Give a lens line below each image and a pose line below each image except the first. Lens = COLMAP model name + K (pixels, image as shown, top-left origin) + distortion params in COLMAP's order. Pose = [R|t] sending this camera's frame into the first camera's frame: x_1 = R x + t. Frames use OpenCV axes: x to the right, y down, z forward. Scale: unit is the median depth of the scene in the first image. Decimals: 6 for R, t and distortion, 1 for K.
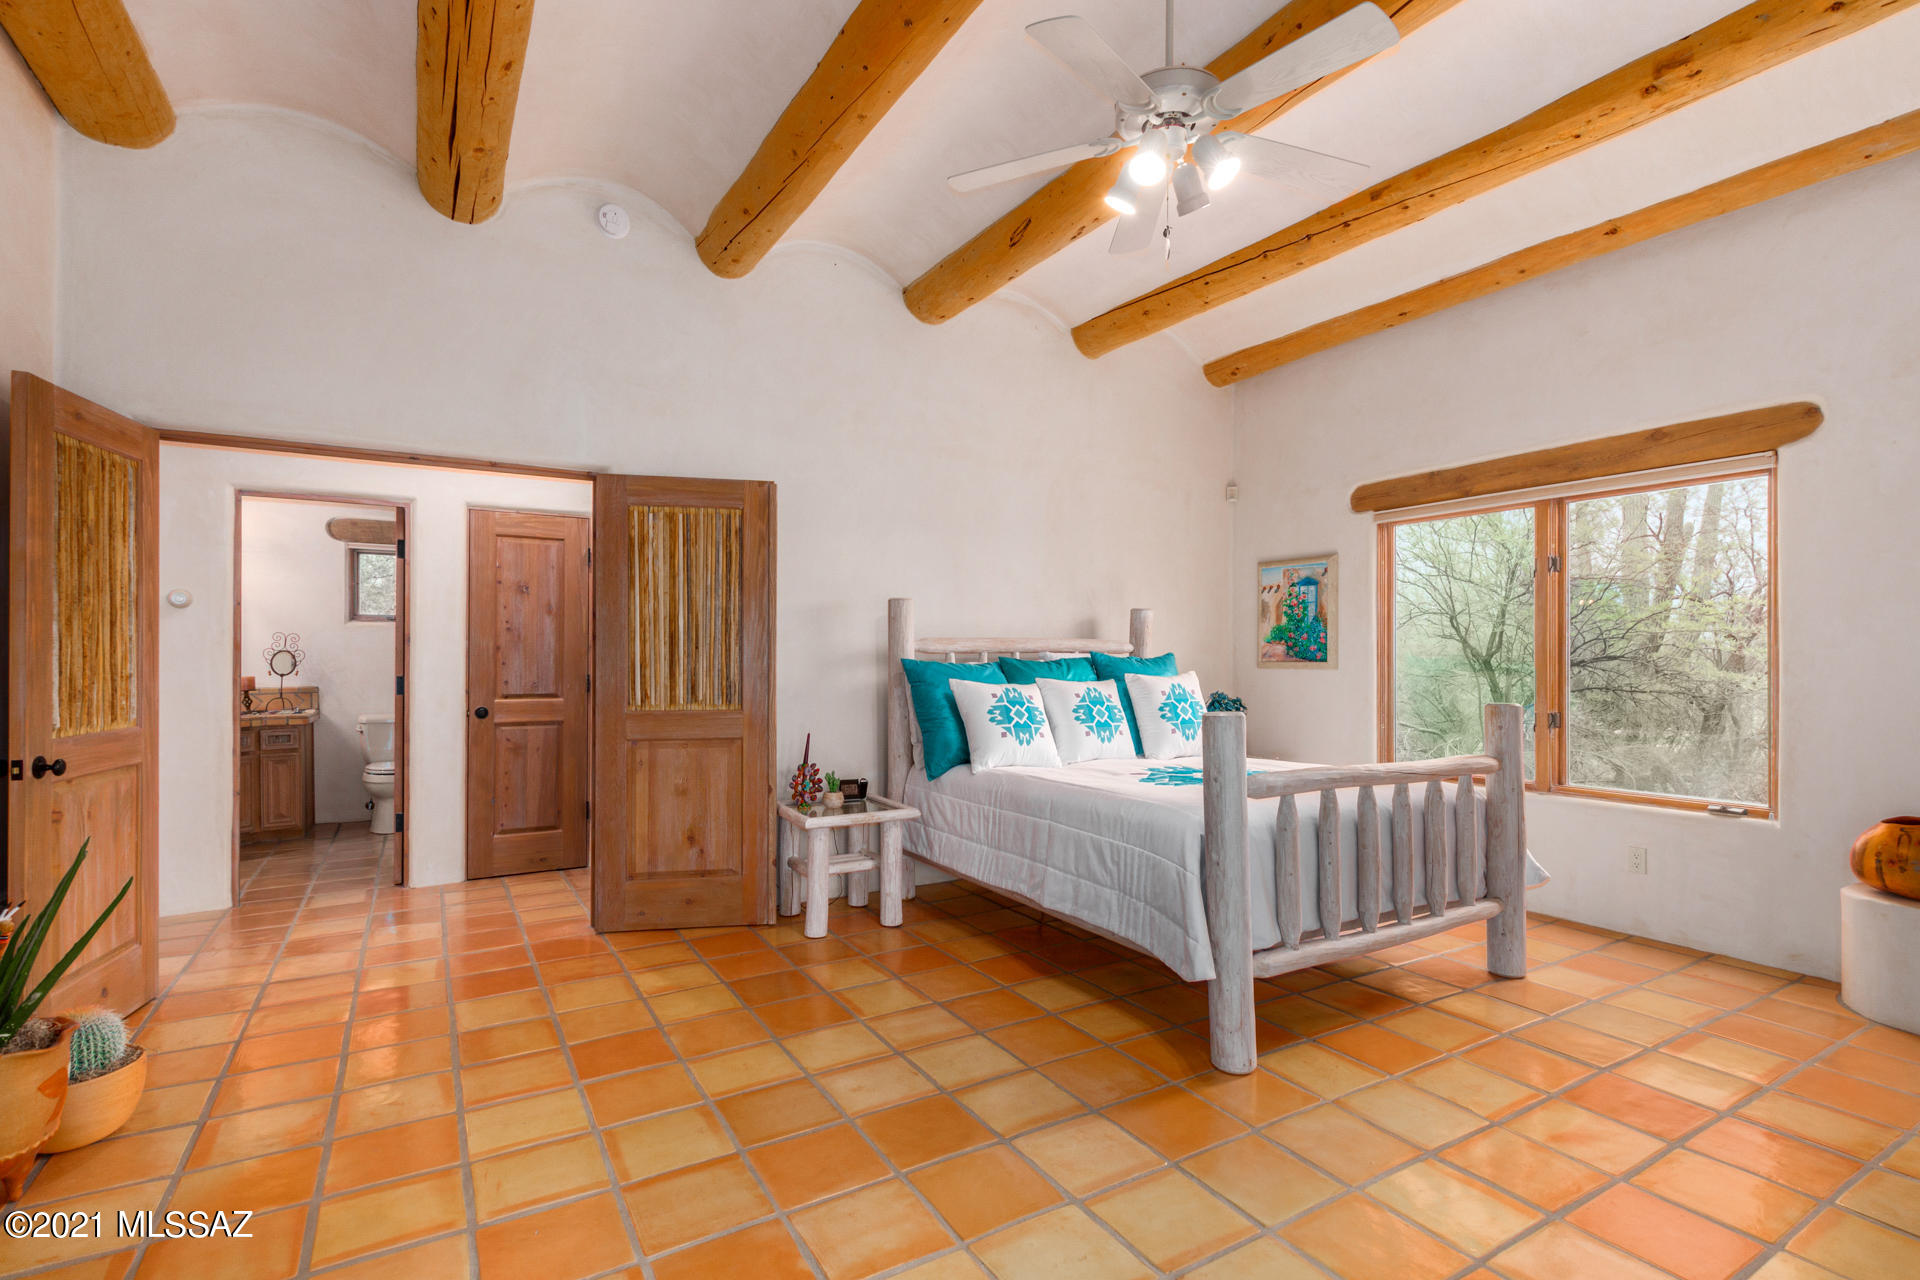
lens RADIAL K [[913.0, 0, 978.4], [0, 913.0, 651.6], [0, 0, 1]] dist [0.005547, 0.000513]
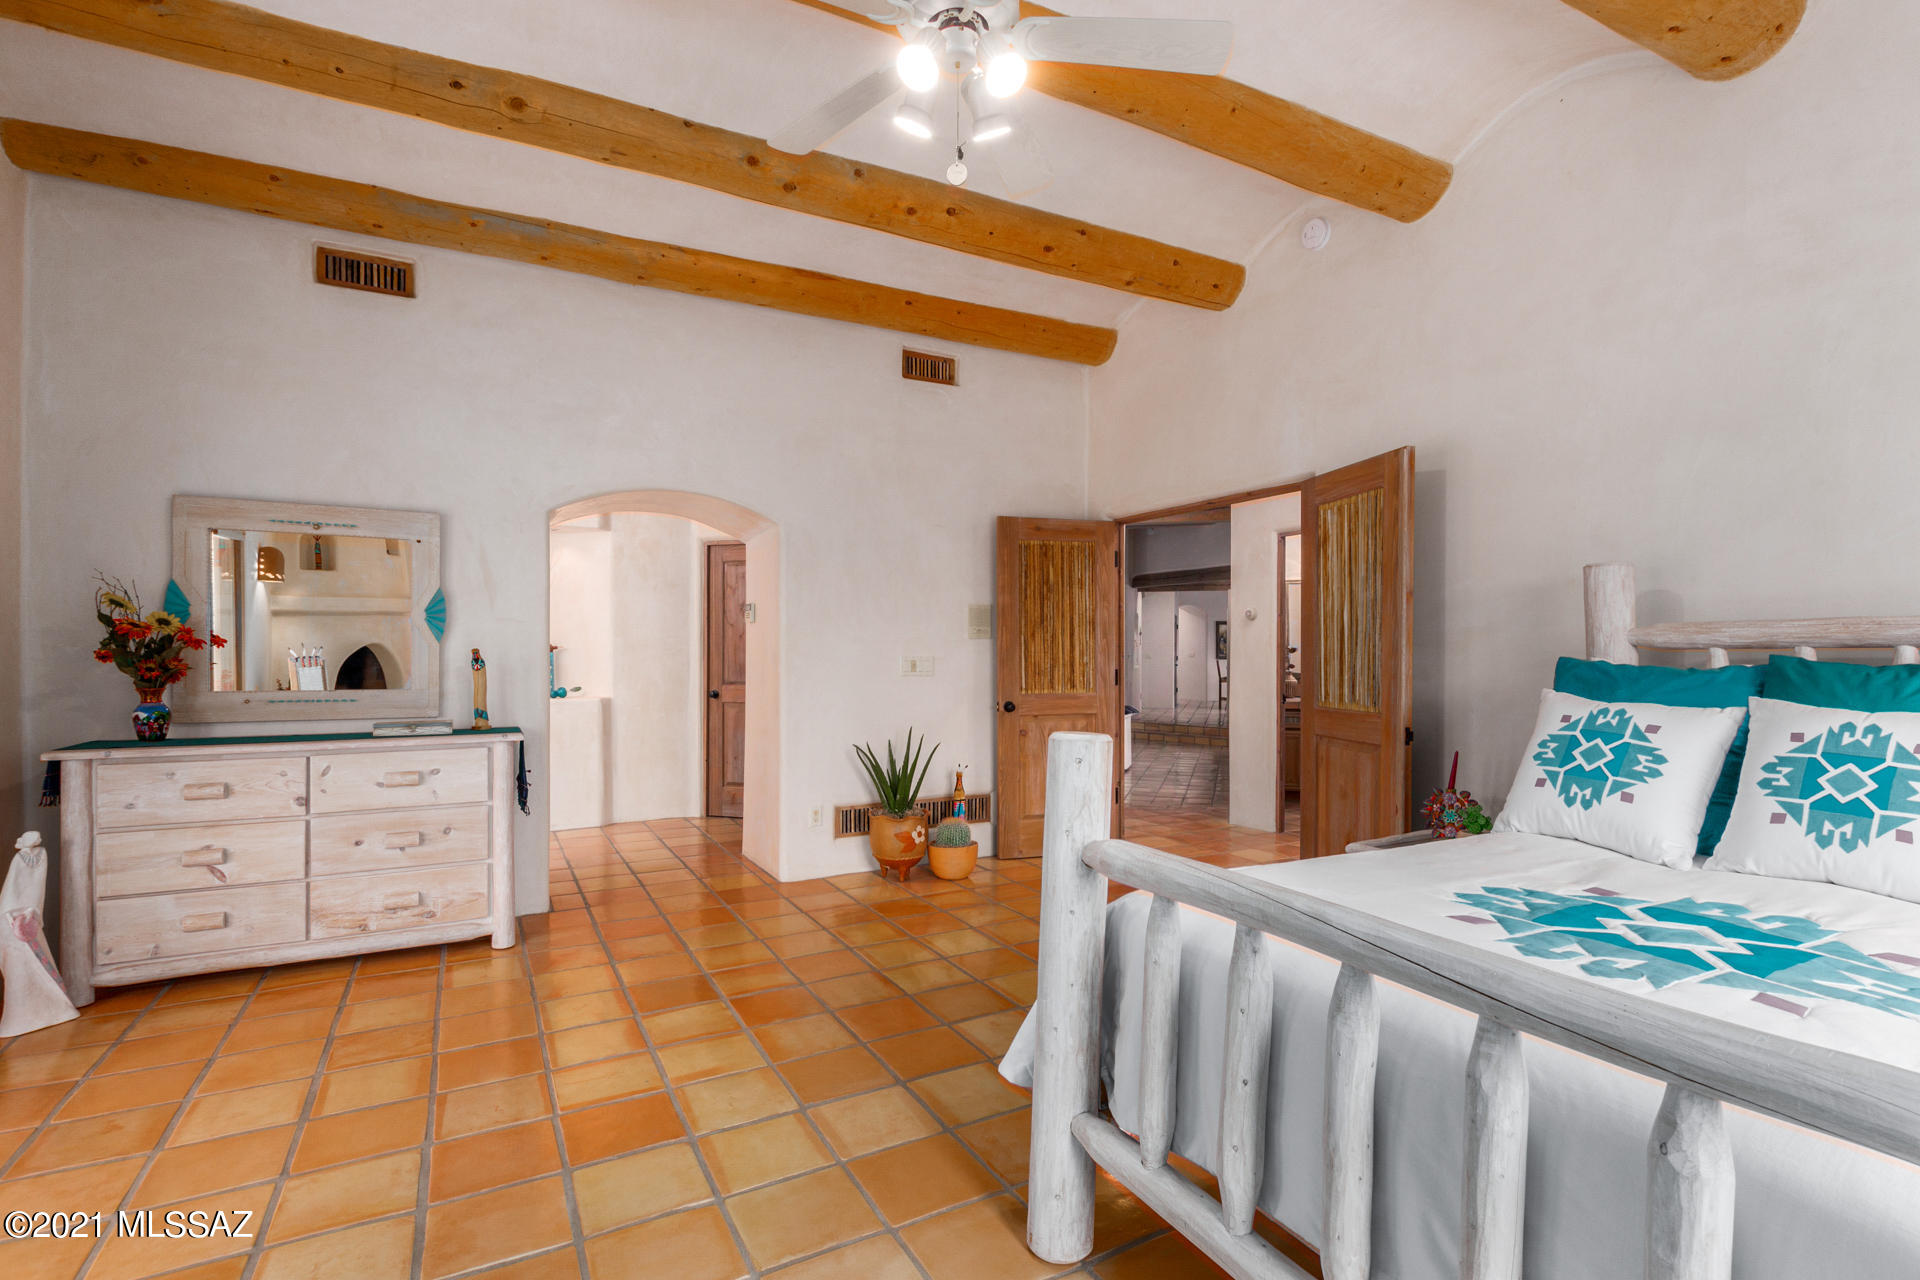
lens RADIAL K [[913.0, 0, 968.5], [0, 913.0, 649.8], [0, 0, 1]] dist [0.005547, 0.000513]
pose [[-0.049129, -0.005064, -0.998780, 0.657766], [-0.000479, 0.999987, -0.005046, 0.006747], [0.998792, 0.000230, -0.049130, 0.654498]]
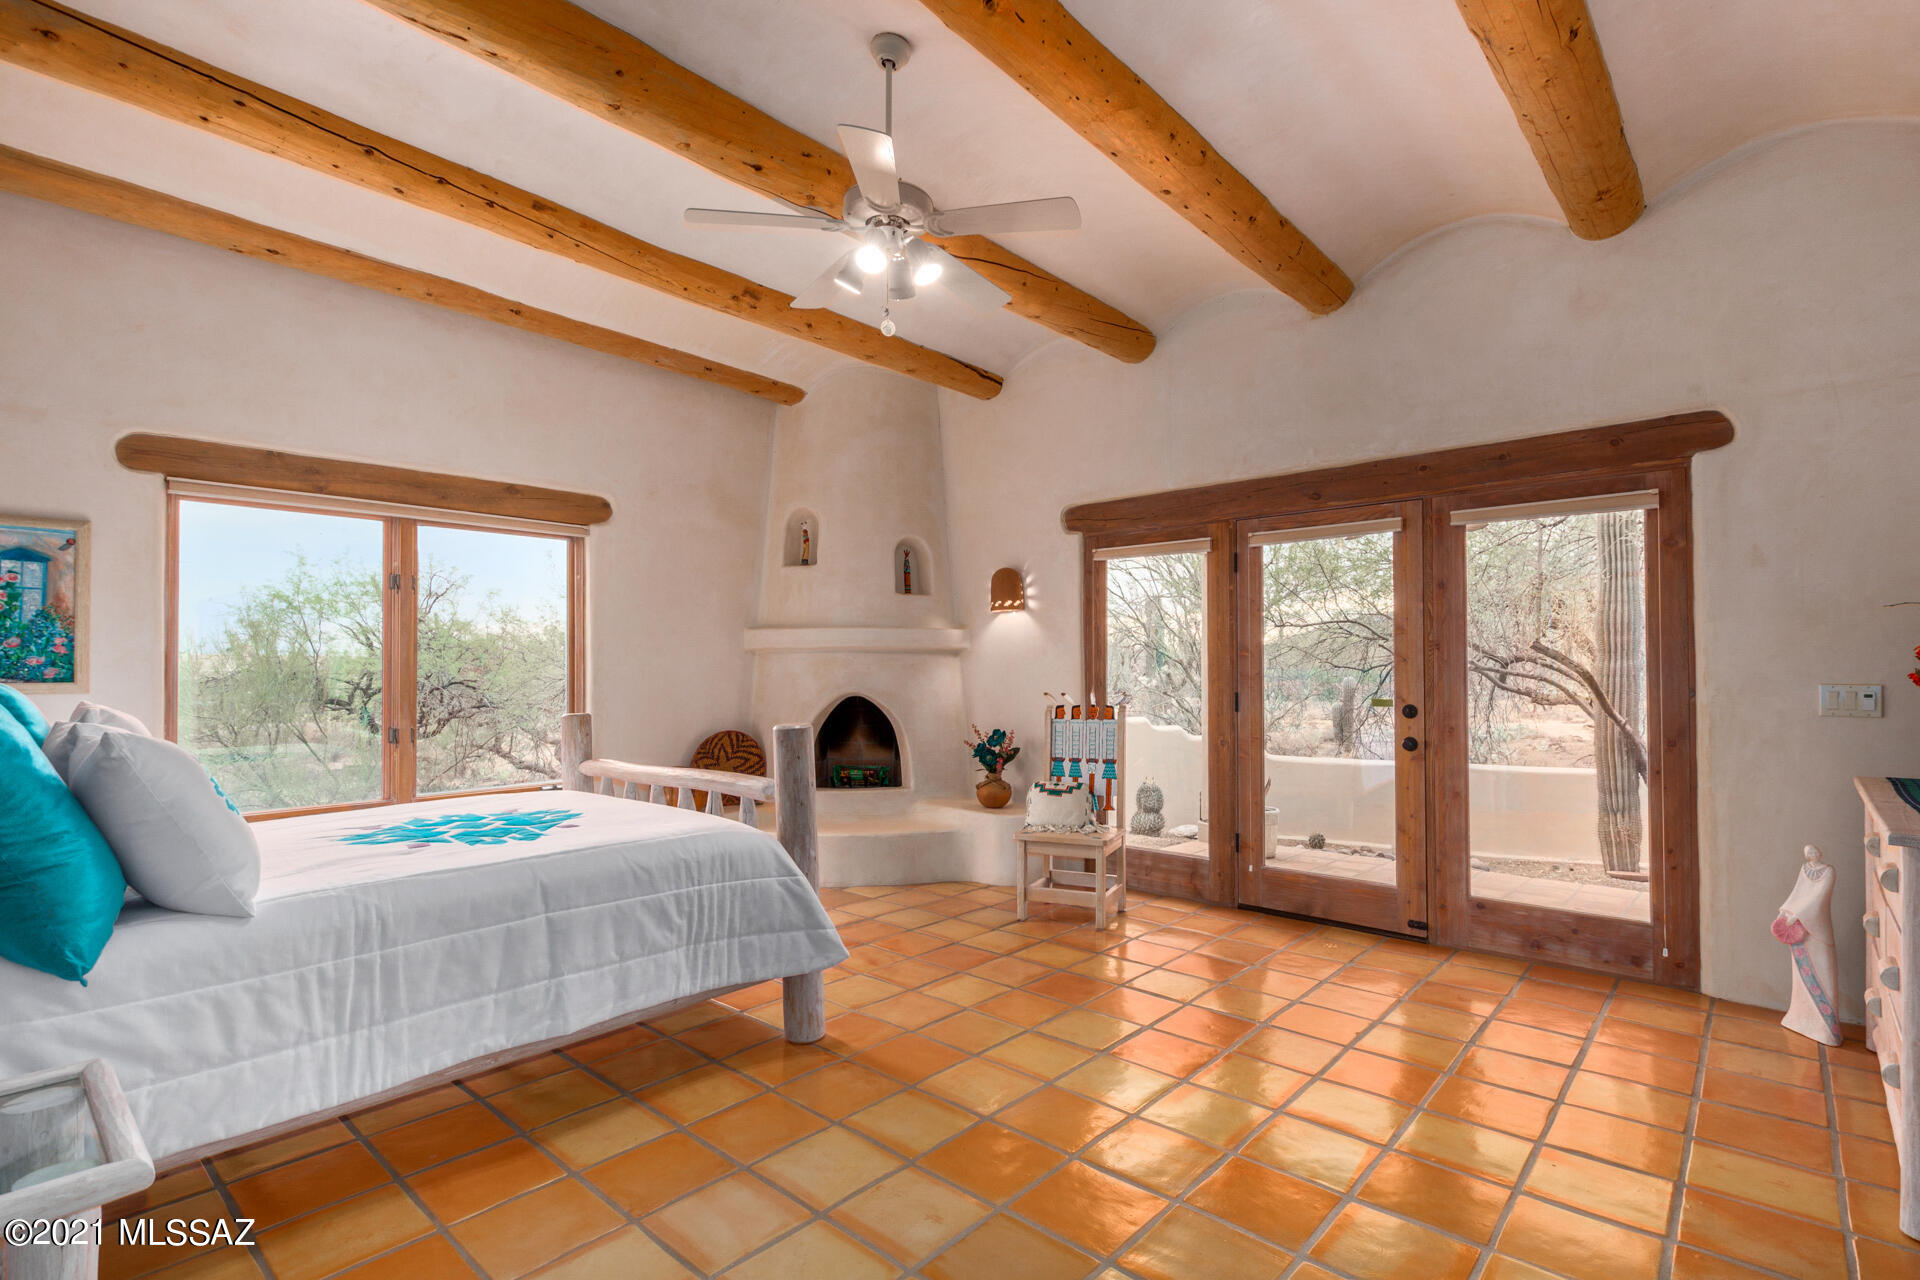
lens RADIAL K [[913.0, 0, 967.3], [0, 913.0, 646.0], [0, 0, 1]] dist [0.005547, 0.000513]
pose [[-0.293277, 0.026801, 0.955652, -0.585325], [-0.001340, 0.999594, -0.028444, 0.003852], [-0.956027, -0.009623, -0.293122, 0.776718]]
